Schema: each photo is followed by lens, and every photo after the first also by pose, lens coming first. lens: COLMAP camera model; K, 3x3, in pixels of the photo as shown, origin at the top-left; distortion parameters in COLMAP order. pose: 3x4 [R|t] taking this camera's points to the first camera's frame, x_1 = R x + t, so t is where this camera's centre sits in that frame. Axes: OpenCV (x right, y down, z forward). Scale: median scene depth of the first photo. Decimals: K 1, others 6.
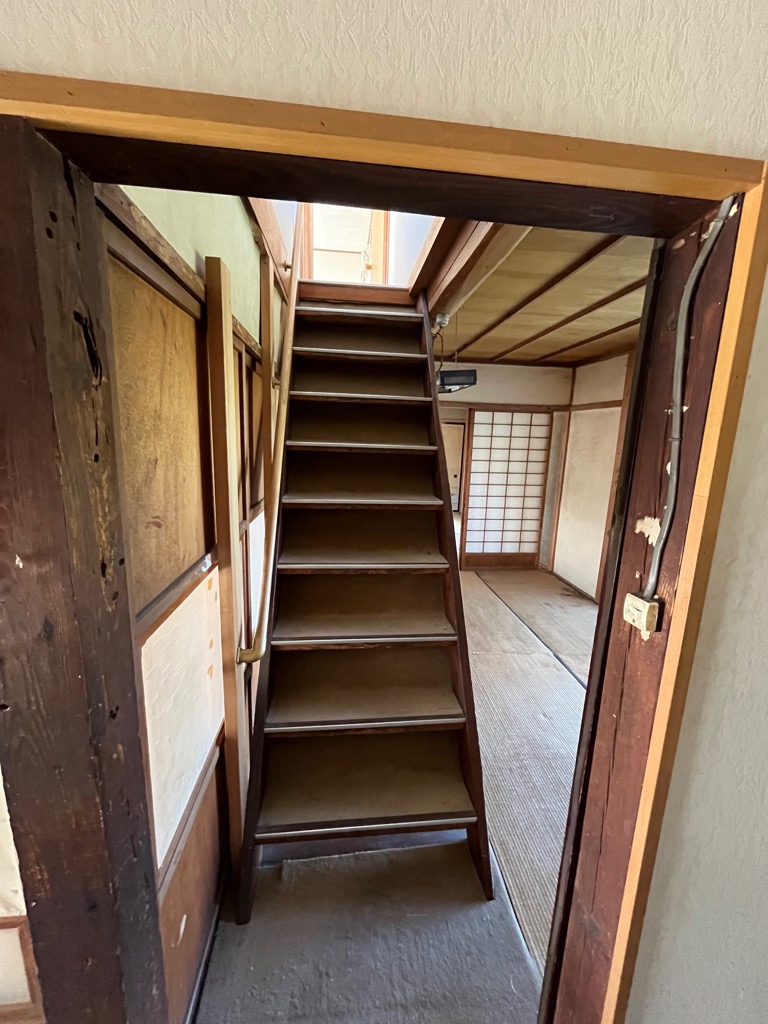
lens RADIAL K [[418.5, 0, 386.3], [0, 418.5, 511.1], [0, 0, 1]] dist [-0.002596, -0.000219]
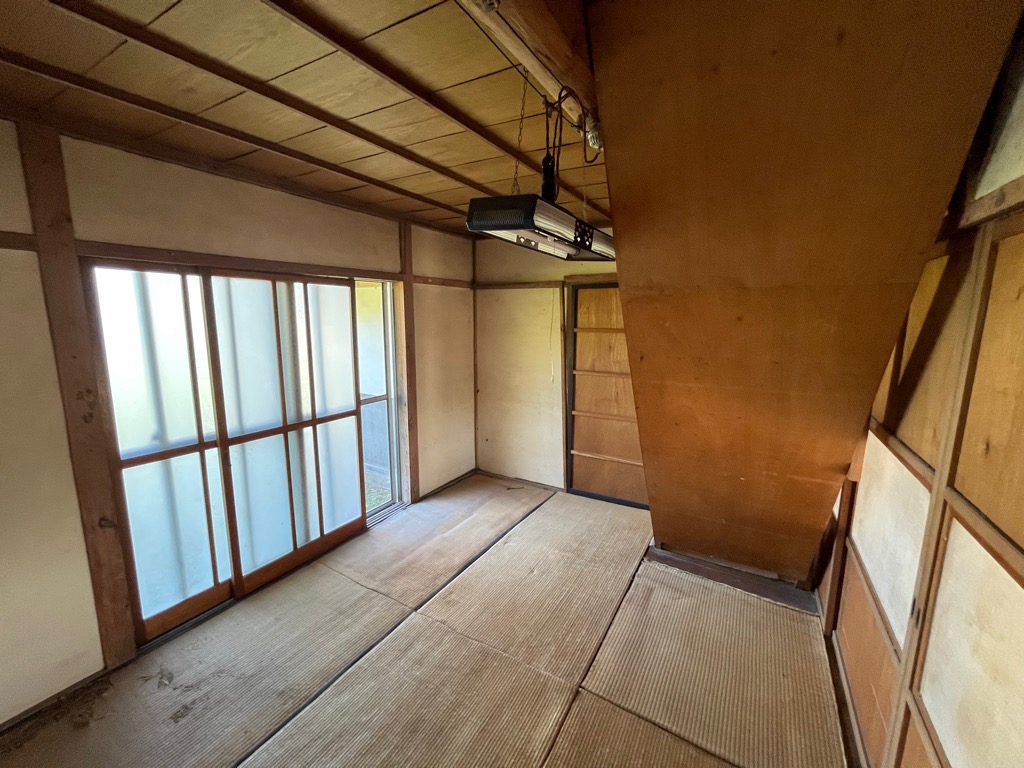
lens RADIAL K [[418.5, 0, 514.4], [0, 418.5, 381.7], [0, 0, 1]] dist [-0.002596, -0.000219]
pose [[-0.807722, -0.126688, 0.575791, -0.093366], [0.080514, 0.943786, 0.320601, -0.209701], [-0.584040, 0.305315, -0.752117, 1.034347]]
